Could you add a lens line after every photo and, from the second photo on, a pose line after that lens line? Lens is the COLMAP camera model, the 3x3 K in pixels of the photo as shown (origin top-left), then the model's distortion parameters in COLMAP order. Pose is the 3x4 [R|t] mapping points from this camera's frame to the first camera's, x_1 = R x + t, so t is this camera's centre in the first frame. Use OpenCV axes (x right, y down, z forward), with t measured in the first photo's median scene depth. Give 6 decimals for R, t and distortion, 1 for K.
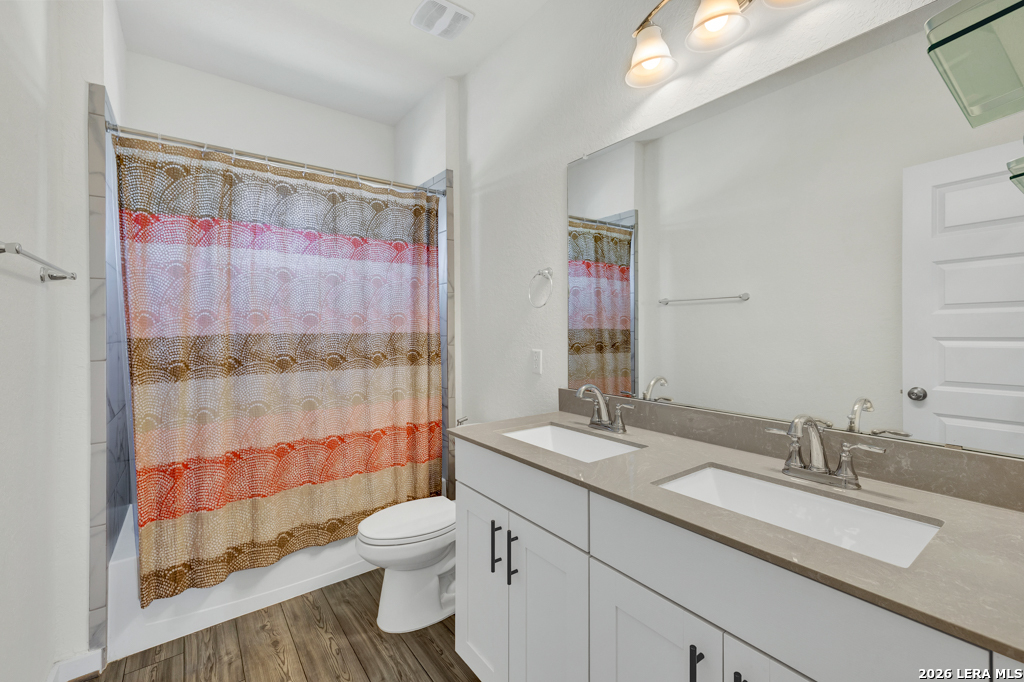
lens RADIAL K [[429.1, 0, 512.0], [0, 429.1, 341.0], [0, 0, 1]] dist [0.001989, 0.000263]
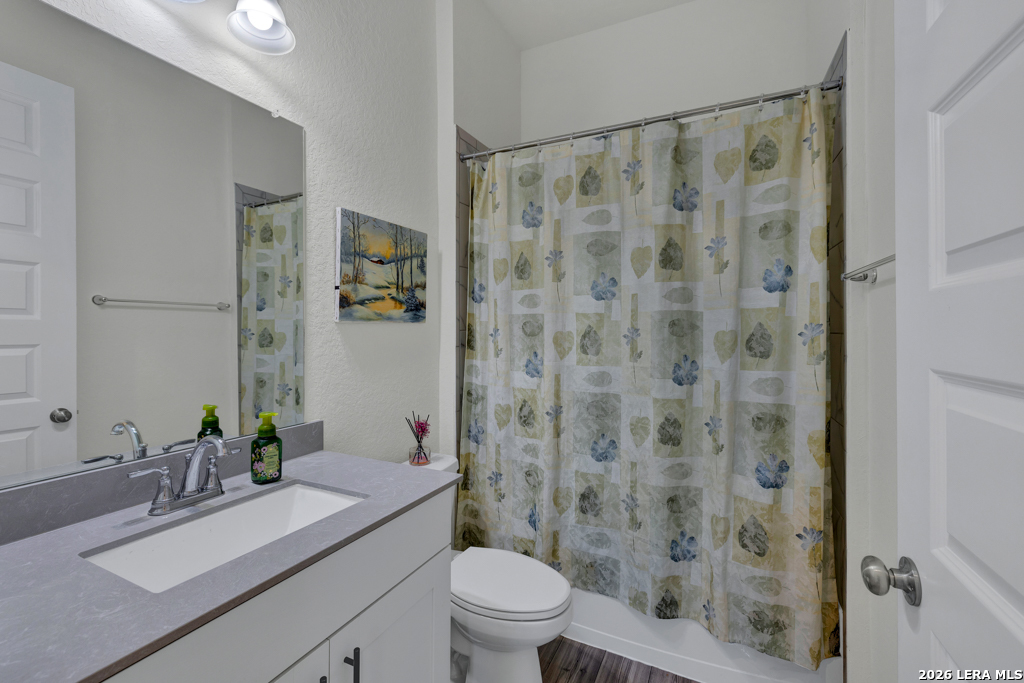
lens RADIAL K [[429.1, 0, 512.0], [0, 429.1, 341.5], [0, 0, 1]] dist [0.001989, 0.000263]
pose [[-0.461570, -0.003746, 0.887096, -0.484358], [0.028874, 0.999398, 0.019244, -0.037830], [-0.886634, 0.034496, -0.461184, 0.810256]]
